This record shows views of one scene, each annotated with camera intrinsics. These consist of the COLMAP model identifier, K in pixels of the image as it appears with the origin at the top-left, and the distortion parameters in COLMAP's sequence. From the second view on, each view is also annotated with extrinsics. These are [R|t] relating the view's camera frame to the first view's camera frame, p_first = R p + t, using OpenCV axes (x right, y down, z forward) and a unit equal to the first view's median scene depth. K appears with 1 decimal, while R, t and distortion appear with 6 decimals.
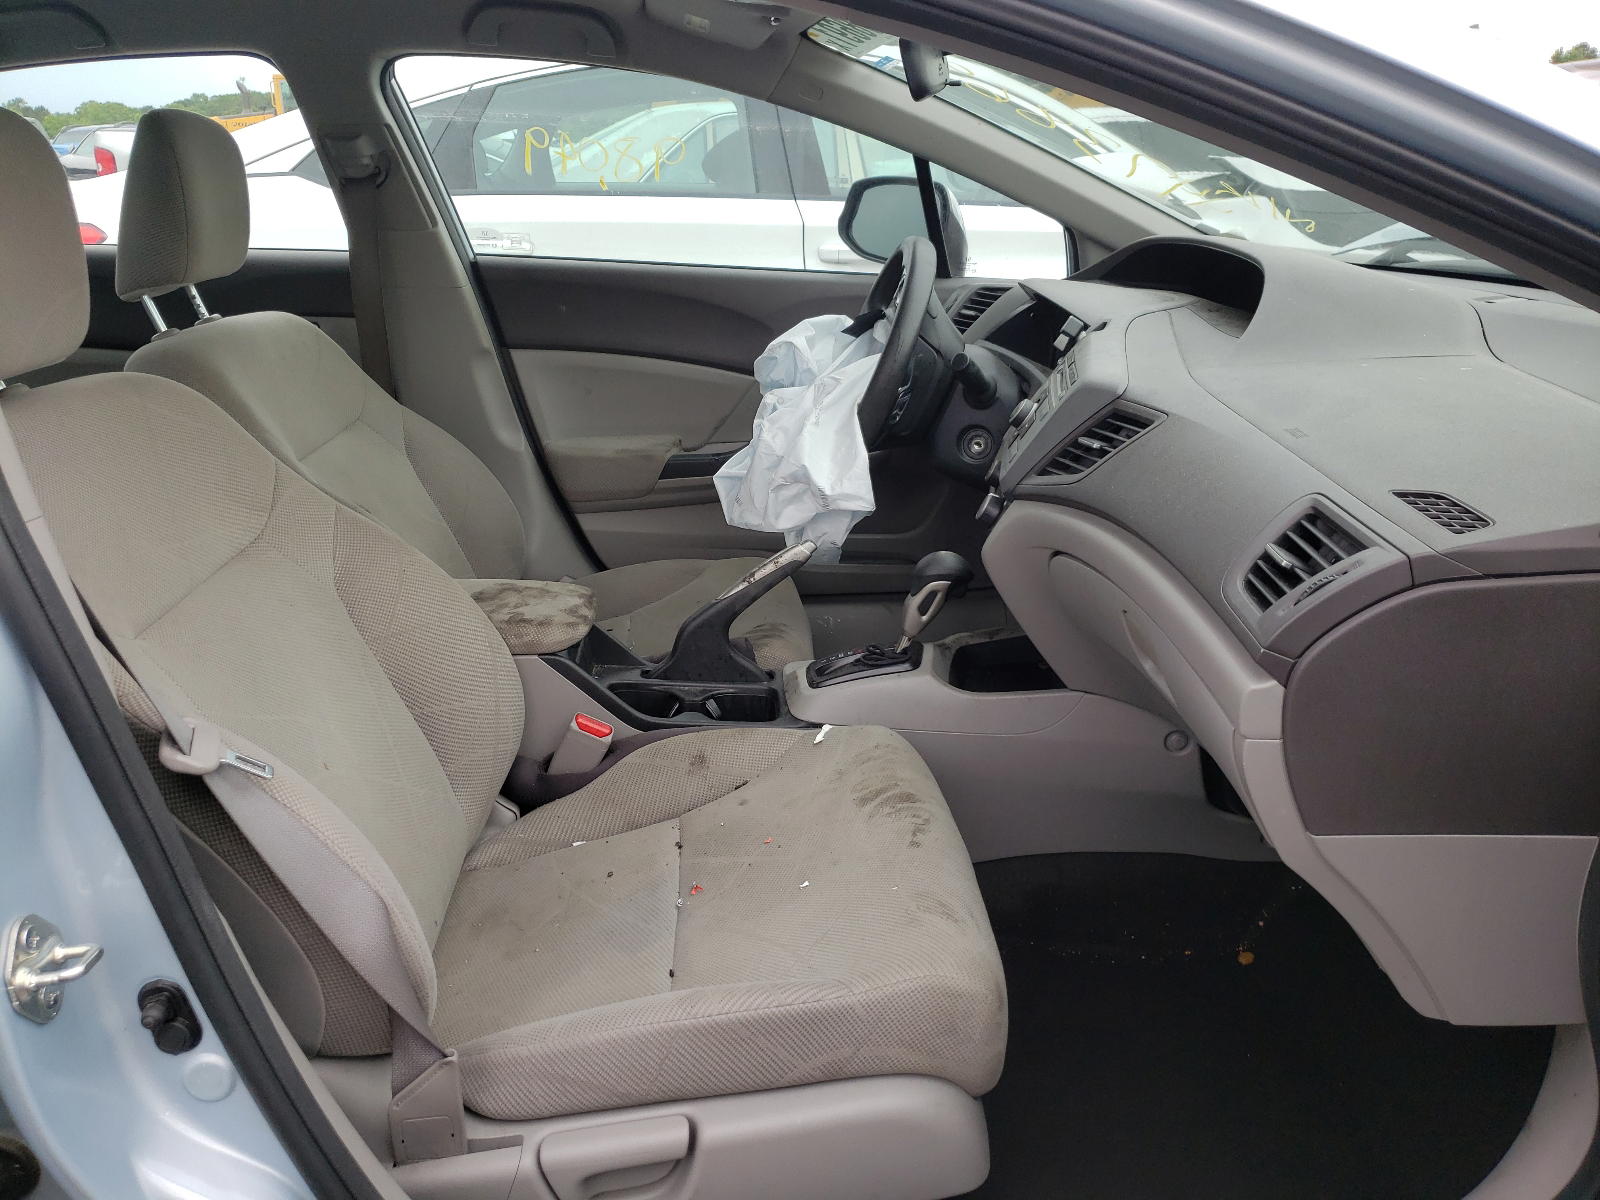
lens RADIAL K [[1196.1, 0, 799.7], [0, 1196.1, 601.3], [0, 0, 1]] dist [-0.008594, -0.000737]
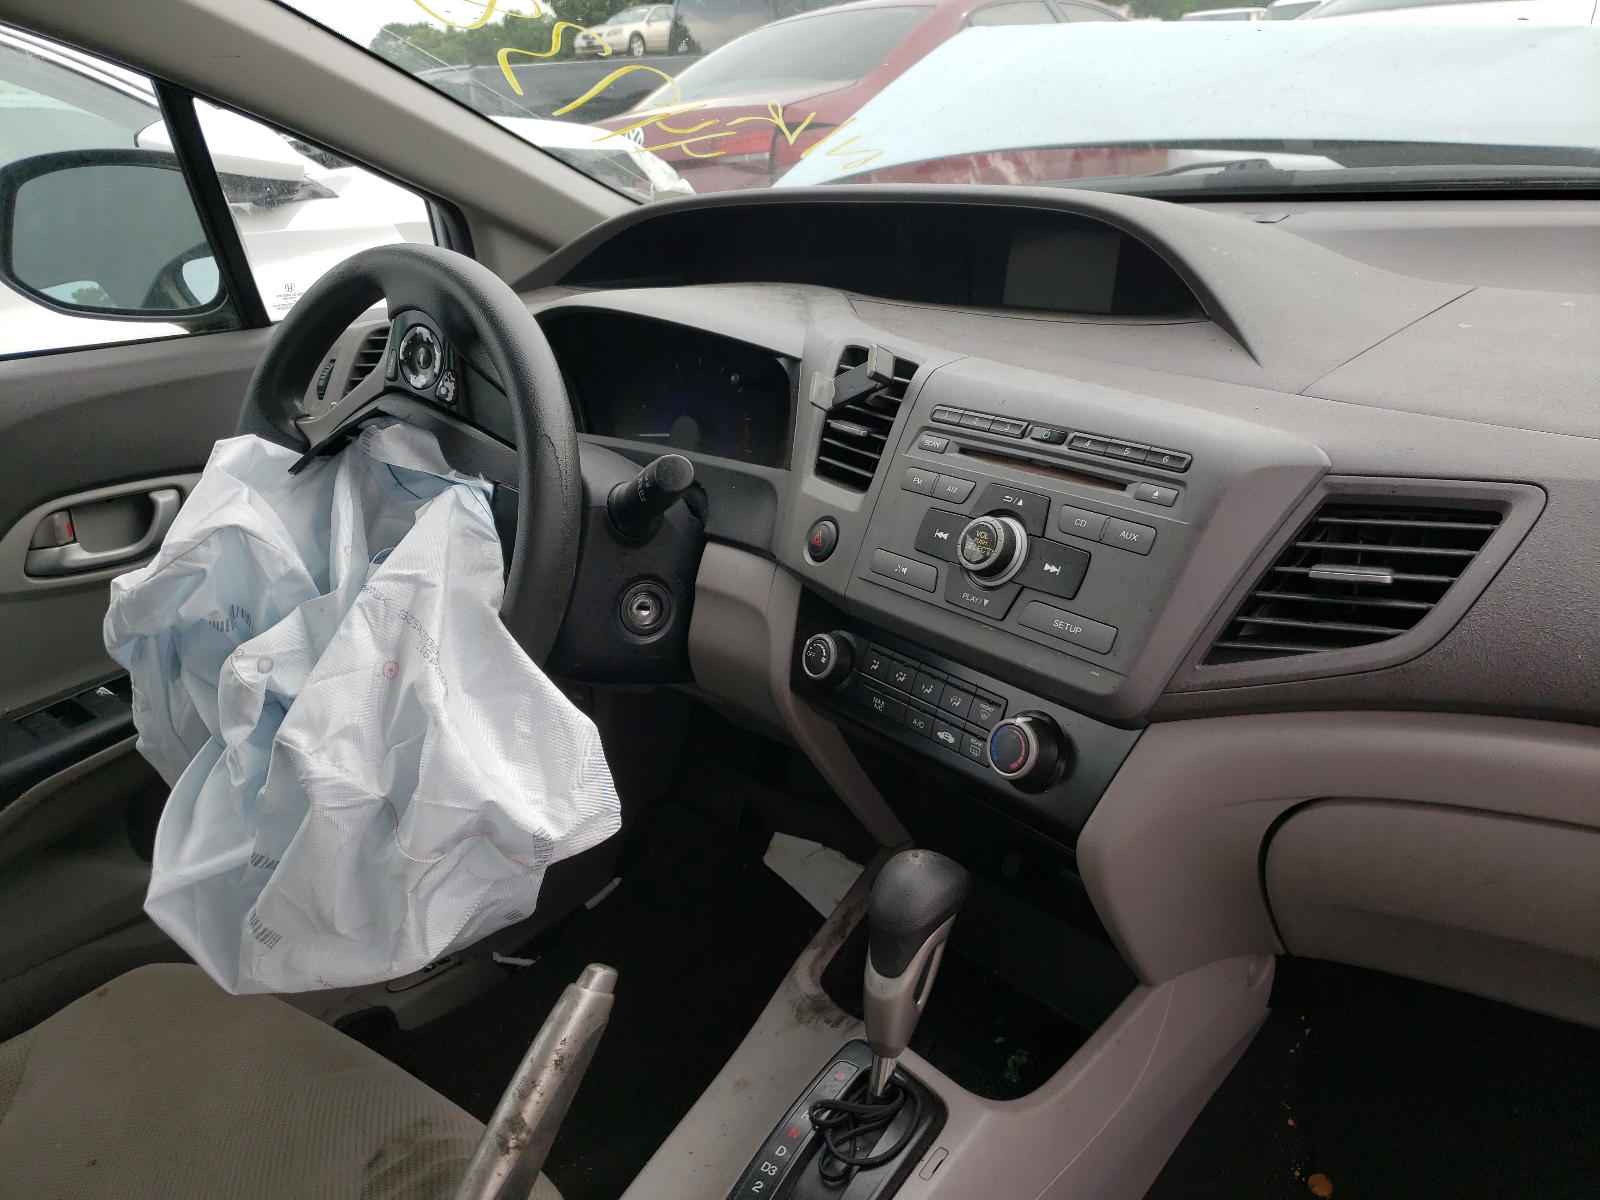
lens RADIAL K [[1196.1, 0, 800.5], [0, 1196.1, 597.7], [0, 0, 1]] dist [-0.008594, -0.000737]
pose [[0.651944, -0.310551, 0.691757, -0.192105], [0.318528, 0.940053, 0.121823, -0.196469], [-0.688120, 0.140922, 0.711781, 0.616890]]
